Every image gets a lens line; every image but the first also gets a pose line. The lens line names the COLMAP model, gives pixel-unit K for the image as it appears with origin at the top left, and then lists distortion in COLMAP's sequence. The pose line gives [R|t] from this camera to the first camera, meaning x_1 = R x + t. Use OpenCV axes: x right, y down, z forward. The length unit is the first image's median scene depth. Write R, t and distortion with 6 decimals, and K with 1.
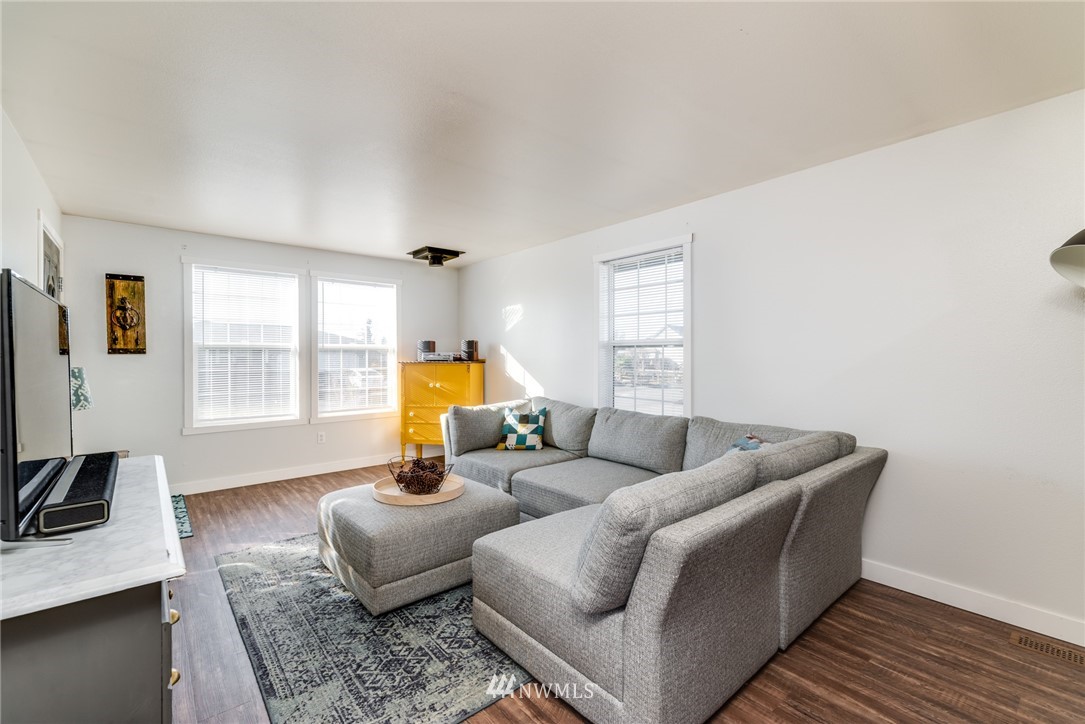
lens RADIAL K [[468.6, 0, 543.2], [0, 468.6, 358.8], [0, 0, 1]] dist [0.003951, 0.000056]
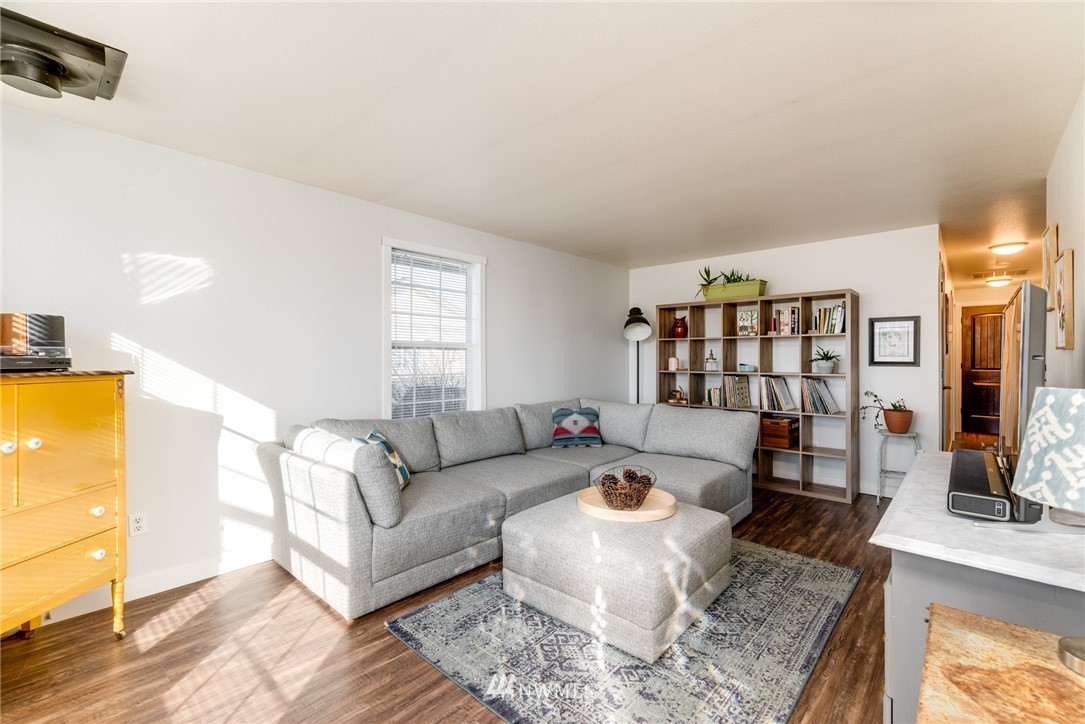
lens RADIAL K [[468.6, 0, 543.4], [0, 468.6, 363.4], [0, 0, 1]] dist [0.003951, 0.000056]
pose [[-0.128238, -0.010157, 0.991691, -1.235538], [0.006920, 0.999914, 0.011136, -0.006559], [-0.991719, 0.008290, -0.128157, 1.374350]]
